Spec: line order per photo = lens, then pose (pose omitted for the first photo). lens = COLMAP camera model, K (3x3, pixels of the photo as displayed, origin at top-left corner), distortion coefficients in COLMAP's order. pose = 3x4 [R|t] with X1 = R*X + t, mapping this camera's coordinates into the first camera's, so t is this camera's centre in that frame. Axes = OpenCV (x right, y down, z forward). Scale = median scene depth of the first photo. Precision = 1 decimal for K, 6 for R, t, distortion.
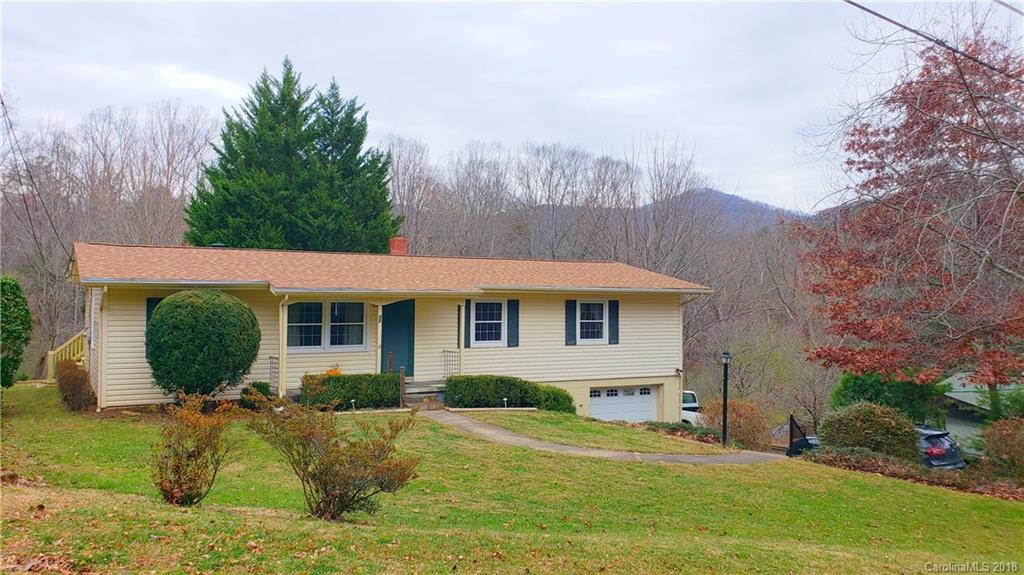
lens RADIAL K [[801.7, 0, 512.0], [0, 801.7, 287.5], [0, 0, 1]] dist [0.005590, -0.003121]
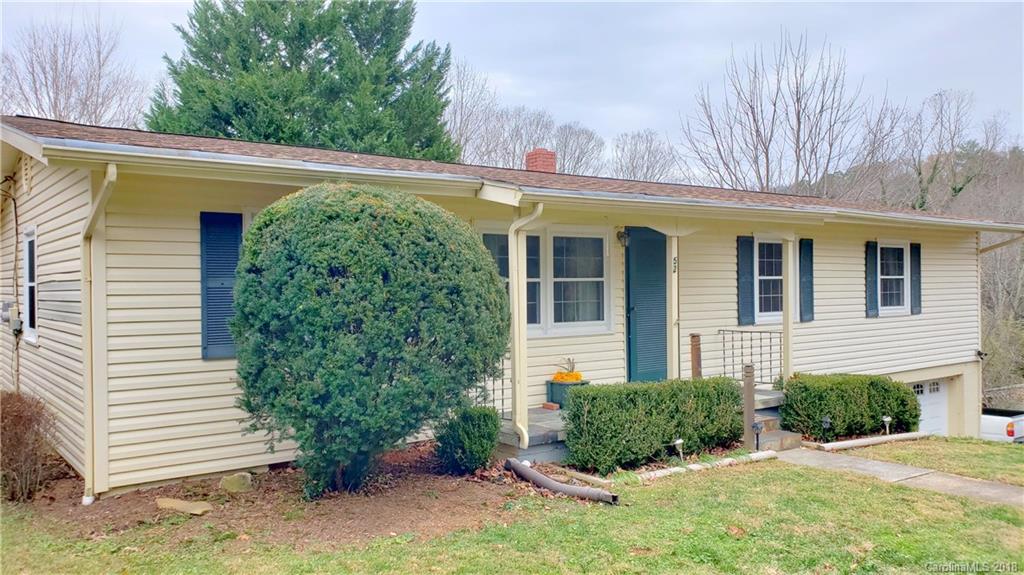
lens RADIAL K [[801.7, 0, 512.0], [0, 801.7, 287.5], [0, 0, 1]] dist [0.005590, -0.003121]
pose [[0.992085, -0.019744, 0.124002, -0.275989], [0.017967, 0.999720, 0.015428, 0.037311], [-0.124272, -0.013078, 0.992162, 0.456593]]
